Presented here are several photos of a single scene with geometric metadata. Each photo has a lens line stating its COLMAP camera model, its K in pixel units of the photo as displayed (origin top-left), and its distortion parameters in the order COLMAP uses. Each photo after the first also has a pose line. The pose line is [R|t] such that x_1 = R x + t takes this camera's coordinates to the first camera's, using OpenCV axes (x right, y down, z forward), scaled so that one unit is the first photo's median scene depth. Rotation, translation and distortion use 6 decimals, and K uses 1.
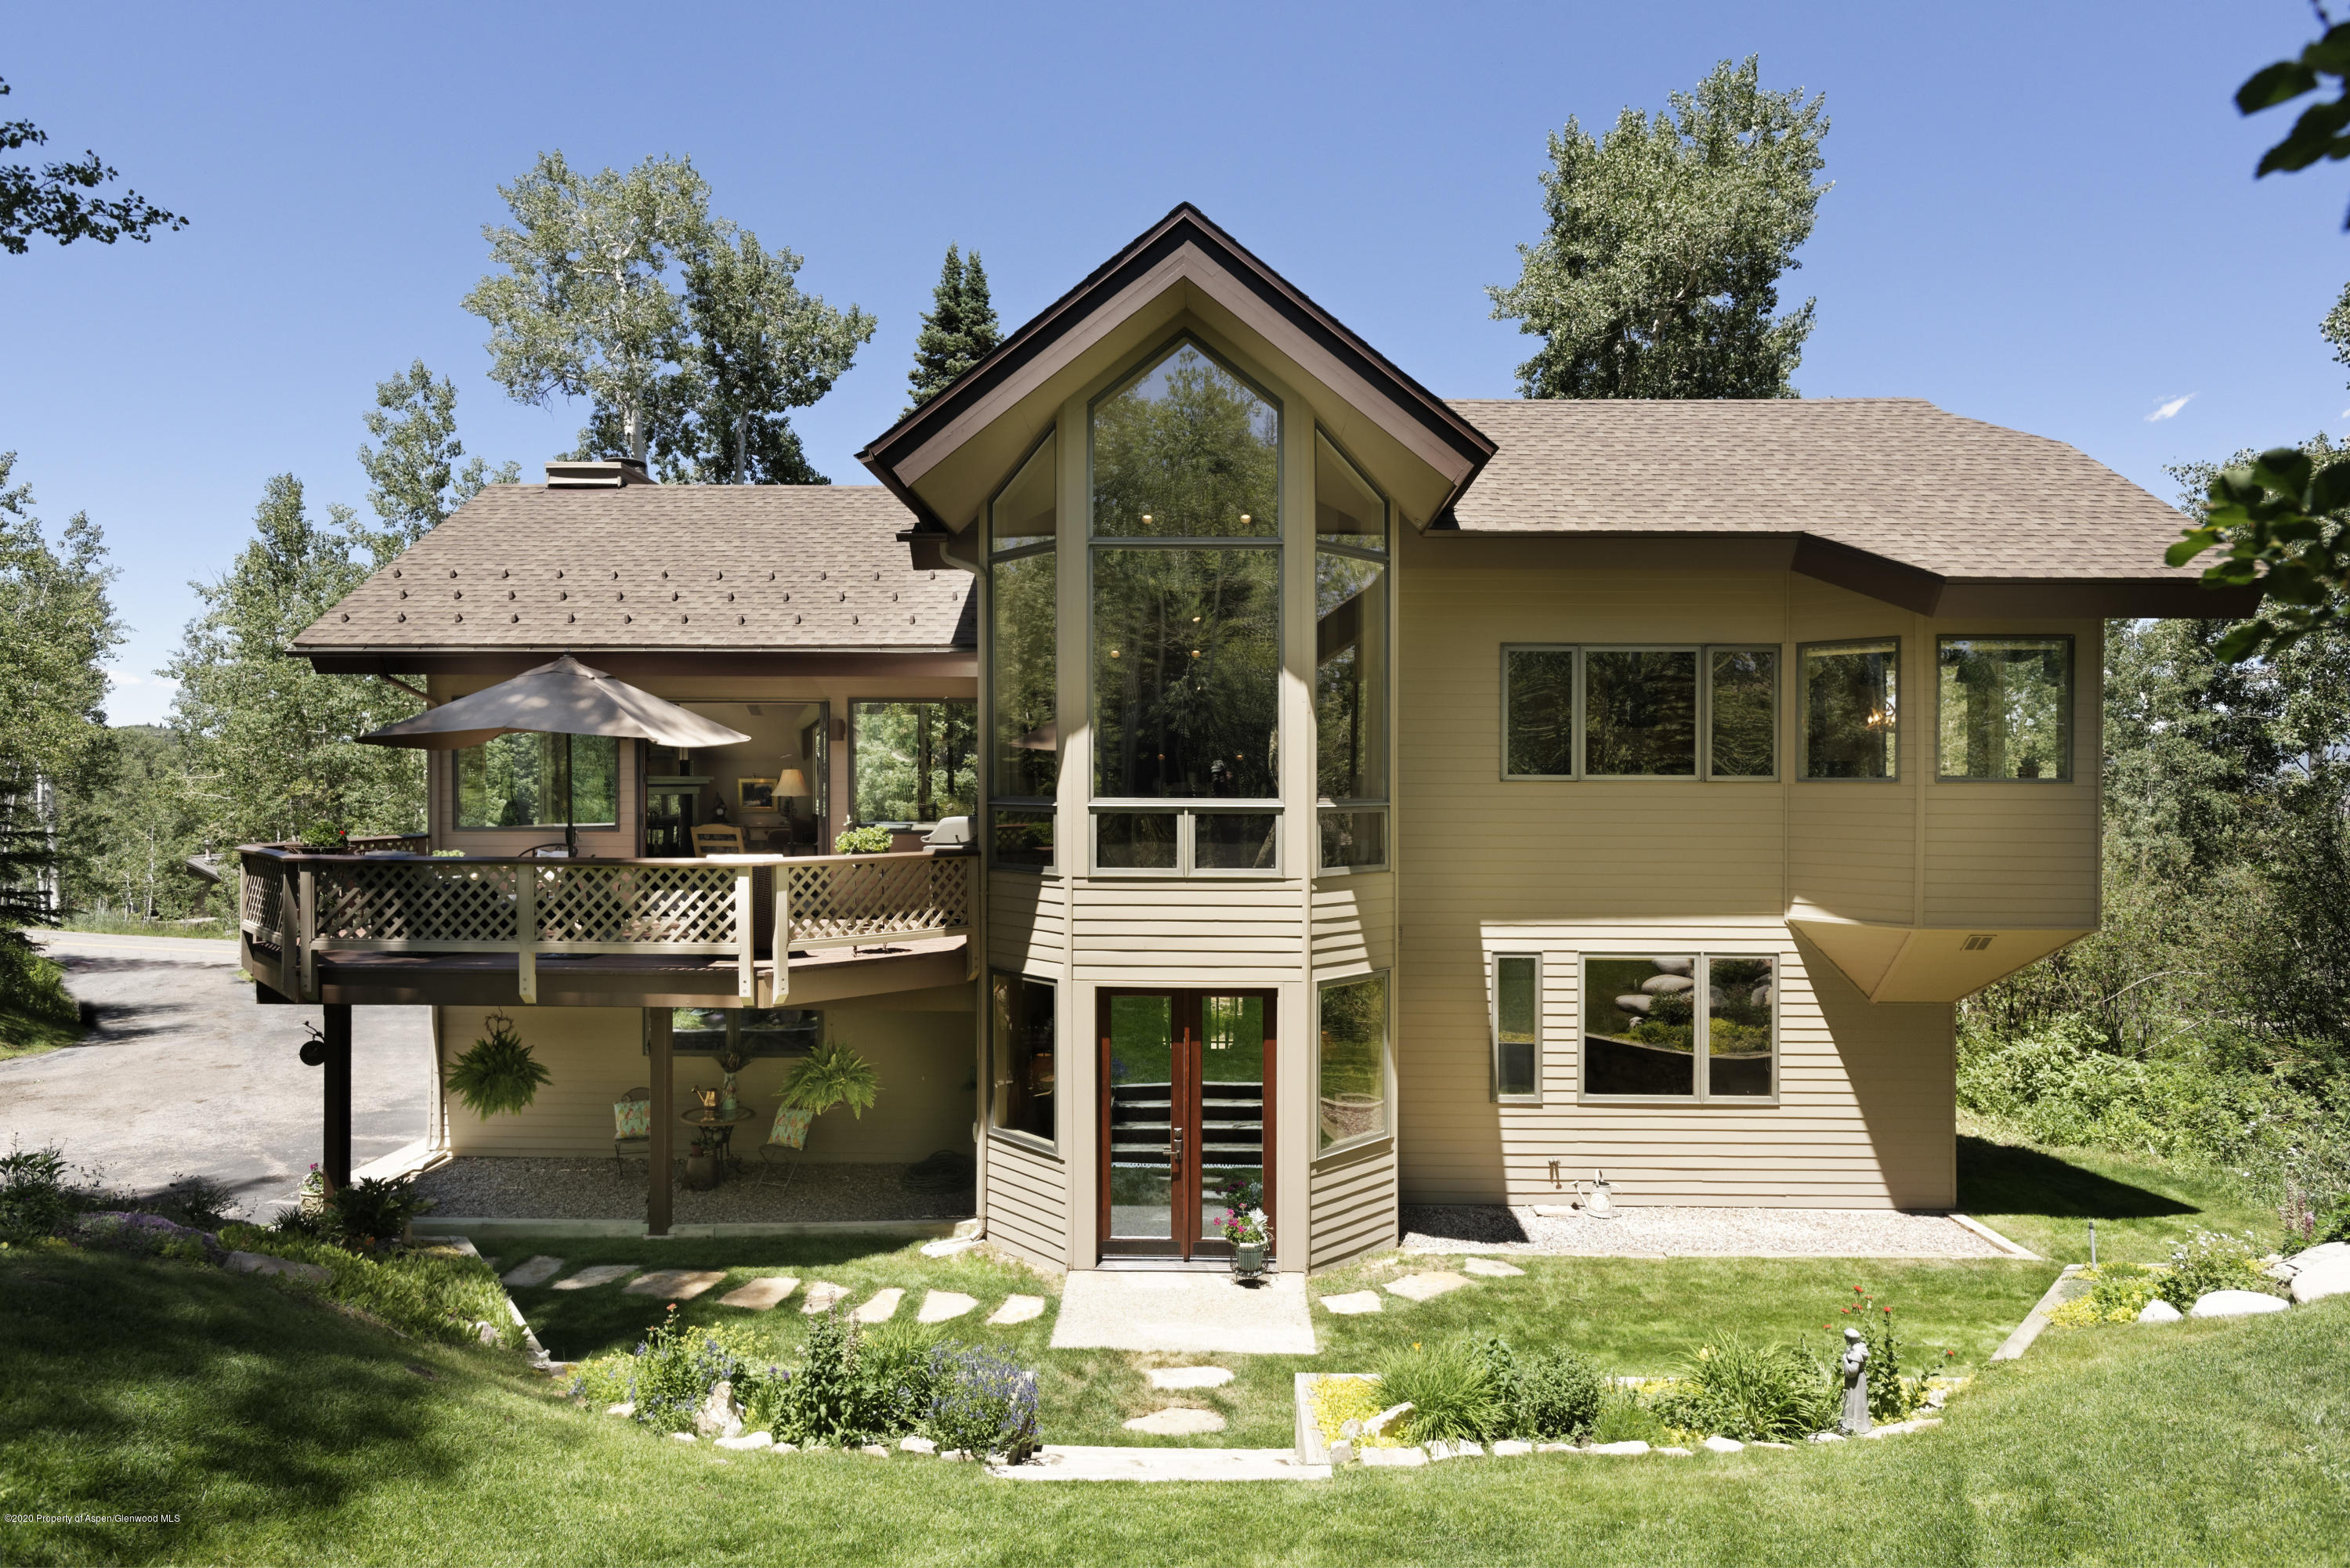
lens RADIAL K [[1295.2, 0, 1176.2], [0, 1295.2, 786.1], [0, 0, 1]] dist [-0.005452, -0.000639]
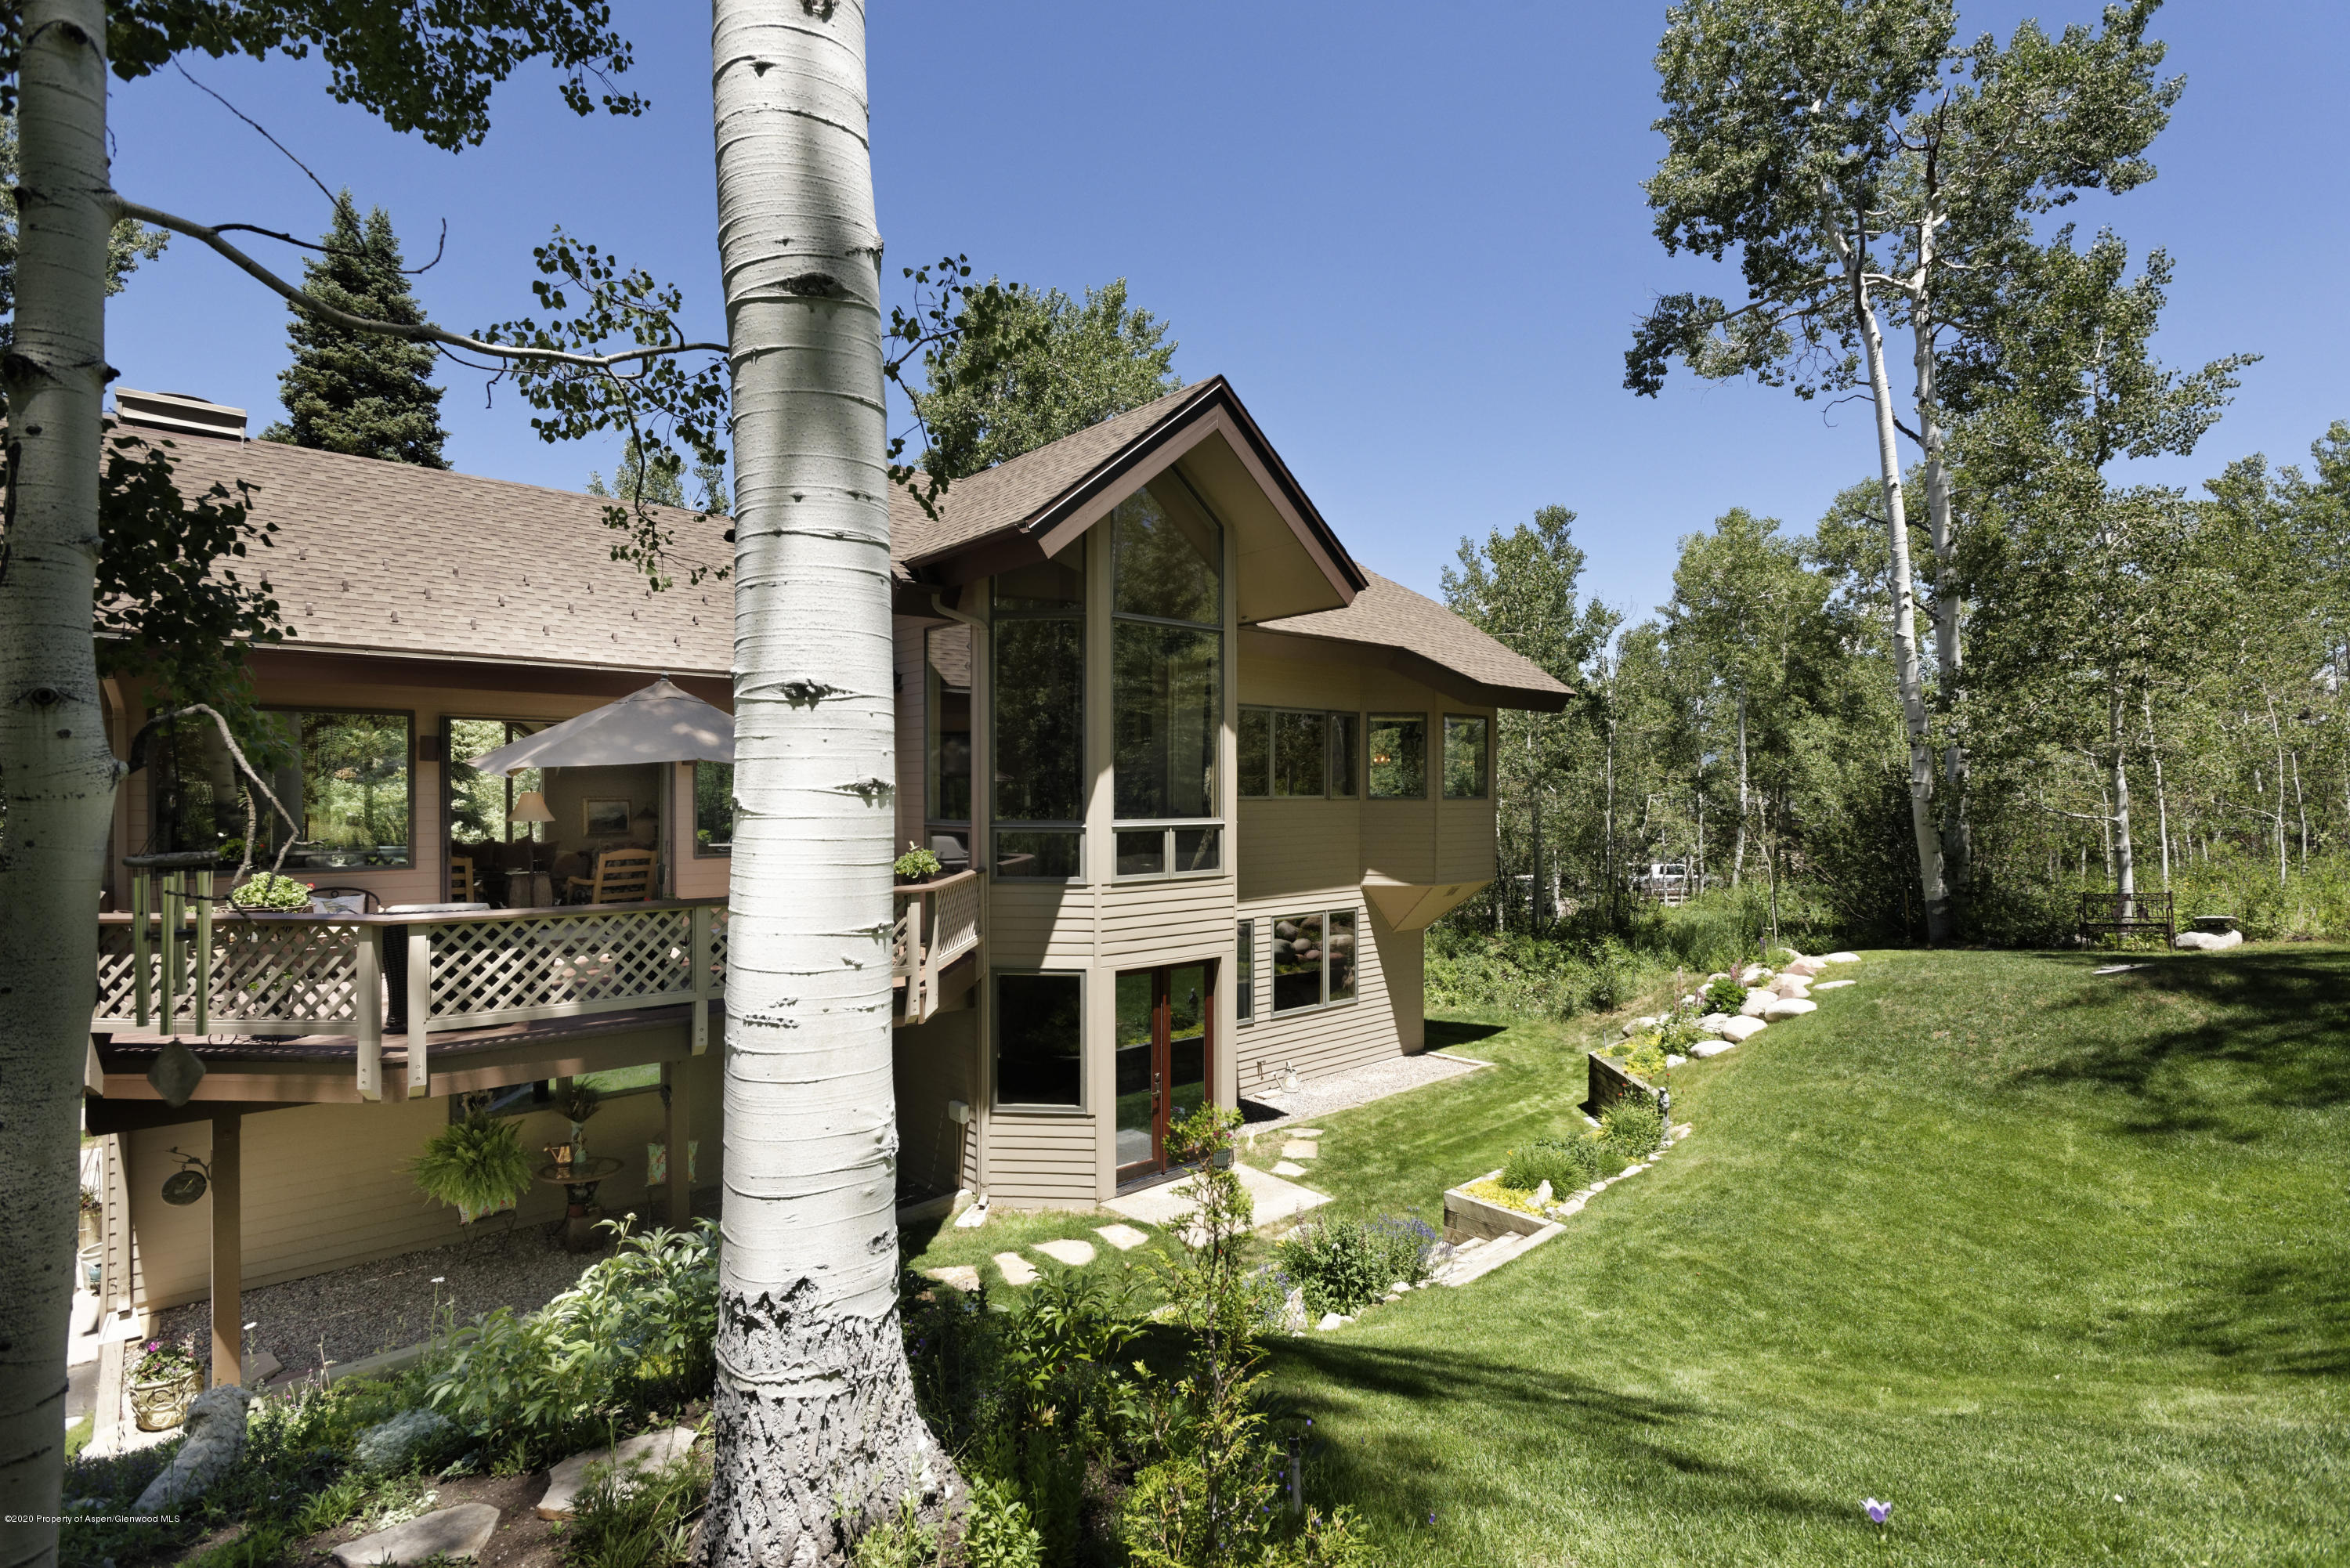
lens RADIAL K [[1118.3, 0, 1156.0], [0, 1118.3, 787.3], [0, 0, 1]] dist [-0.007570, 0.002913]
pose [[0.739667, -0.002662, 0.672968, -0.735882], [0.003809, 0.999993, -0.000231, -0.021534], [-0.672962, 0.002734, 0.739672, 0.168314]]
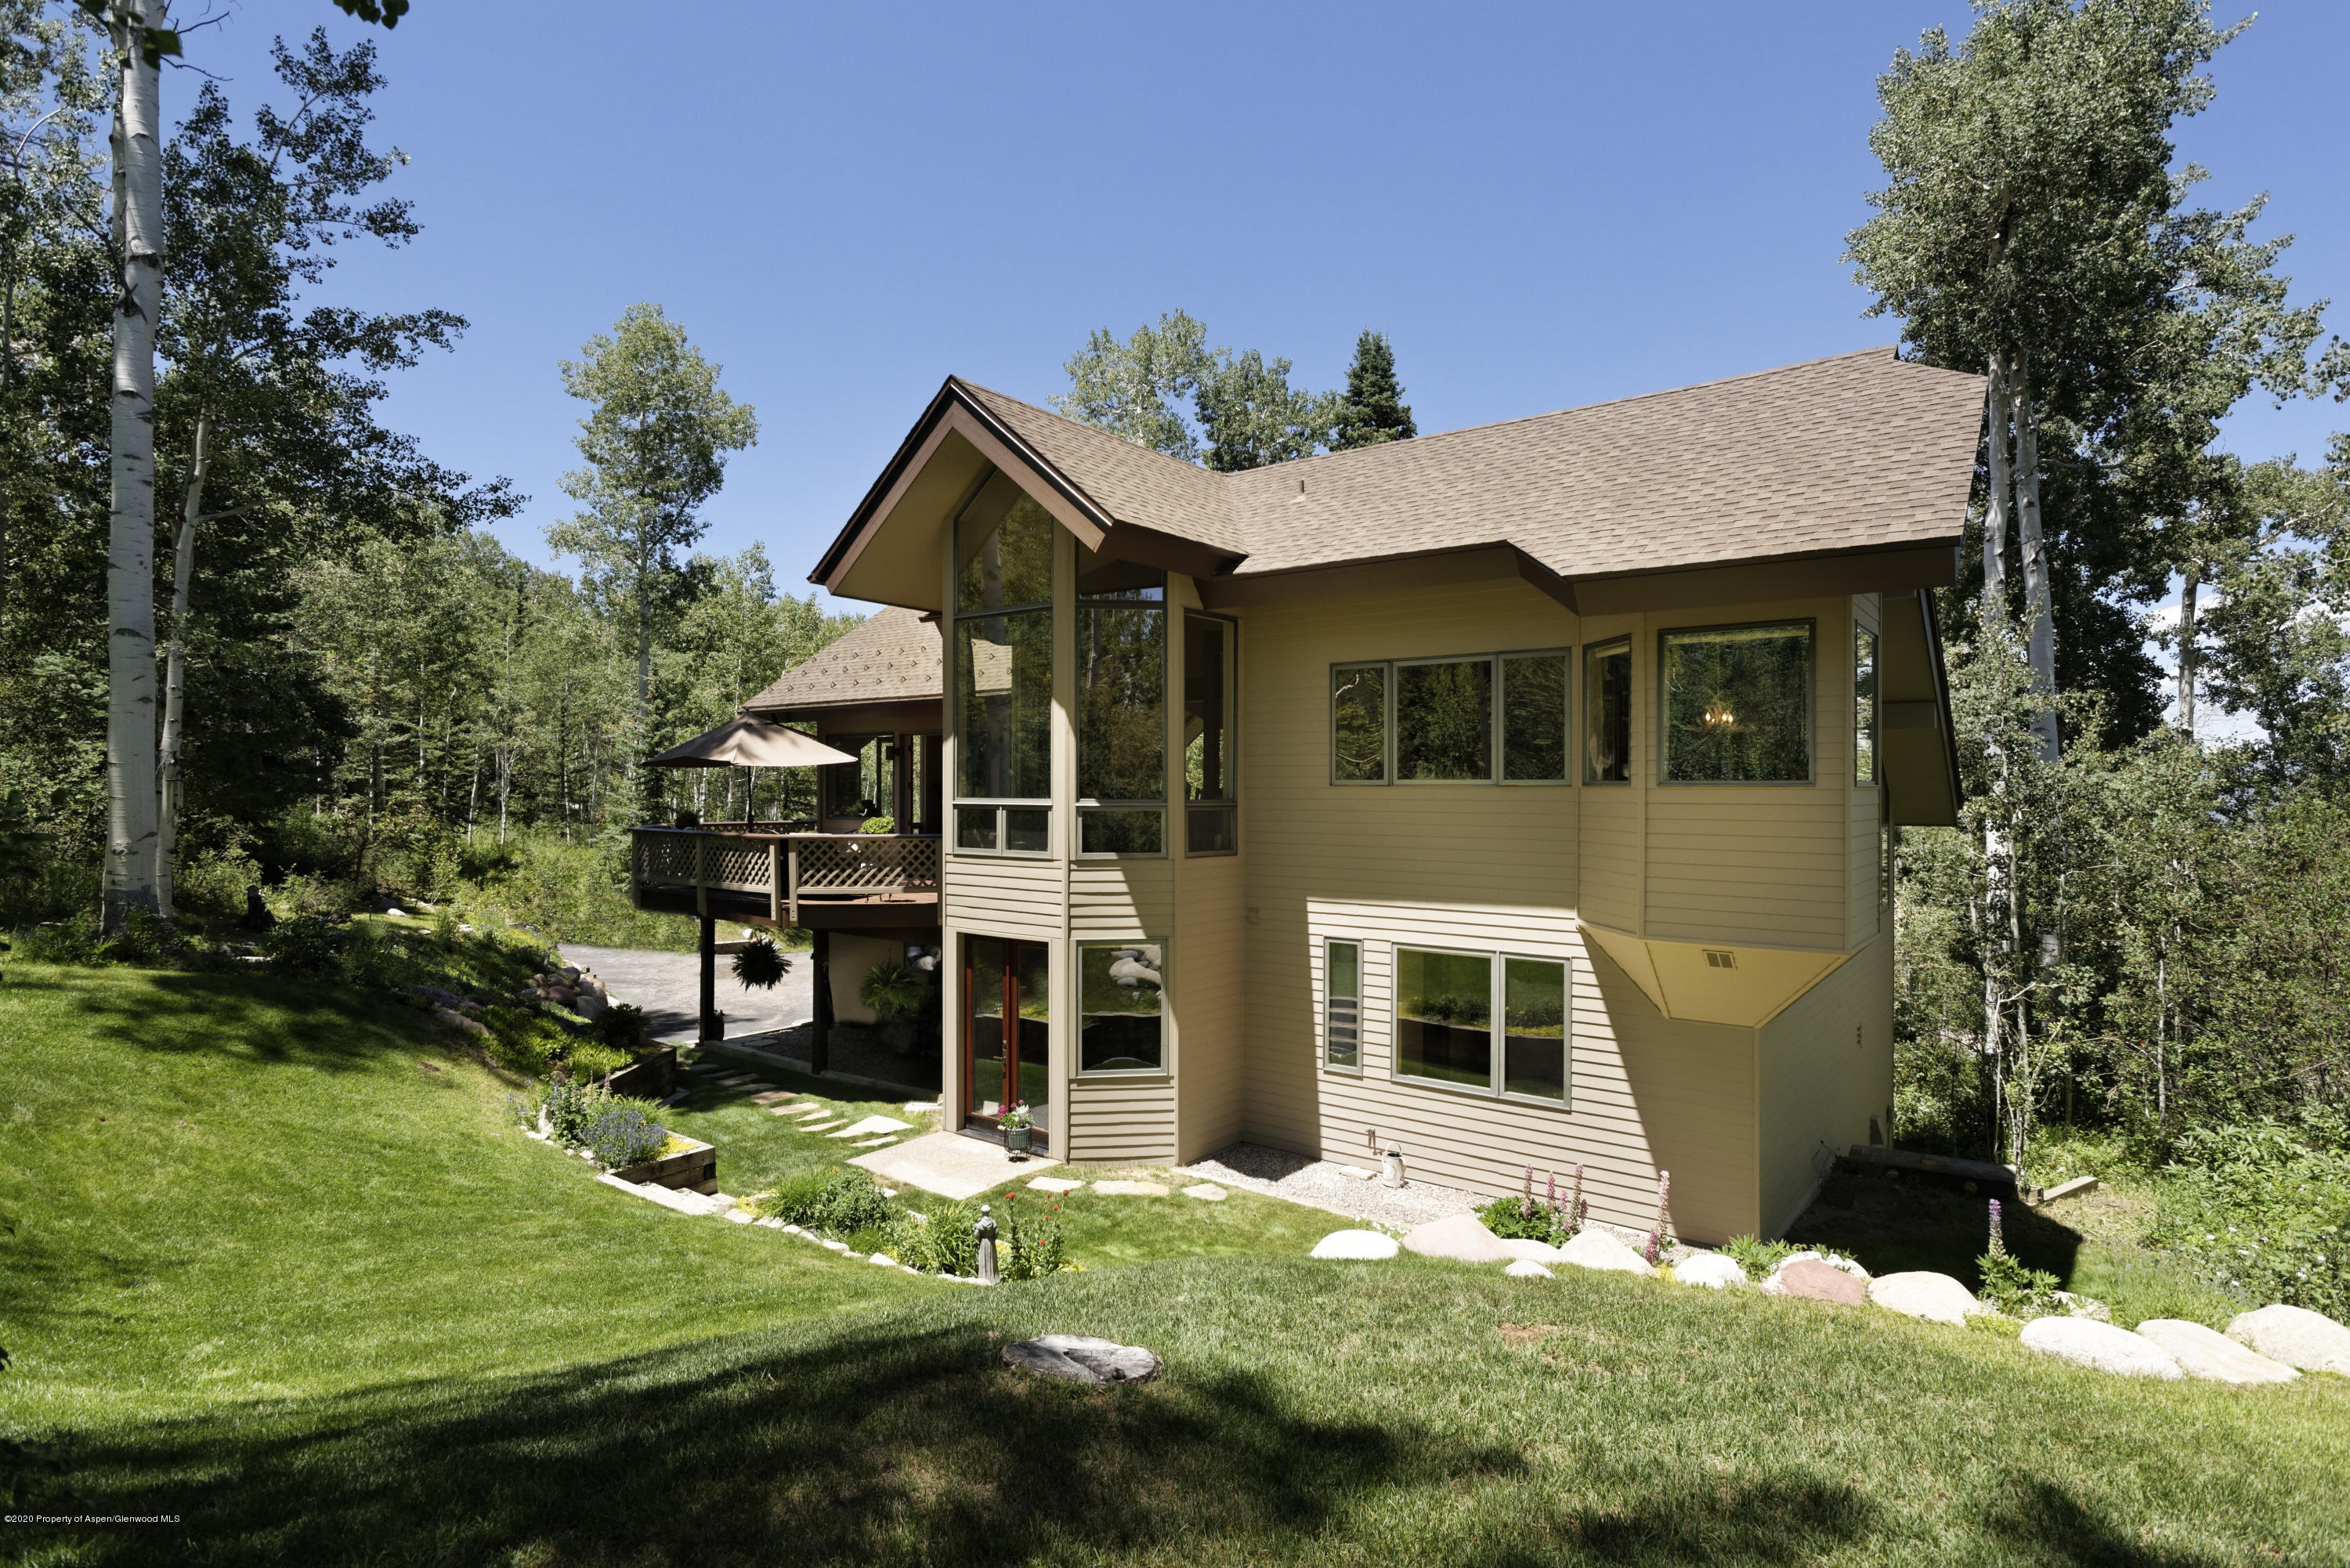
lens RADIAL K [[1200.8, 0, 1177.5], [0, 1200.8, 786.4], [0, 0, 1]] dist [-0.001011, 0.001378]
pose [[0.801815, -0.003485, -0.597562, 0.882451], [-0.001544, 0.999968, -0.007903, 0.006309], [0.597570, 0.007259, 0.801784, 0.091027]]
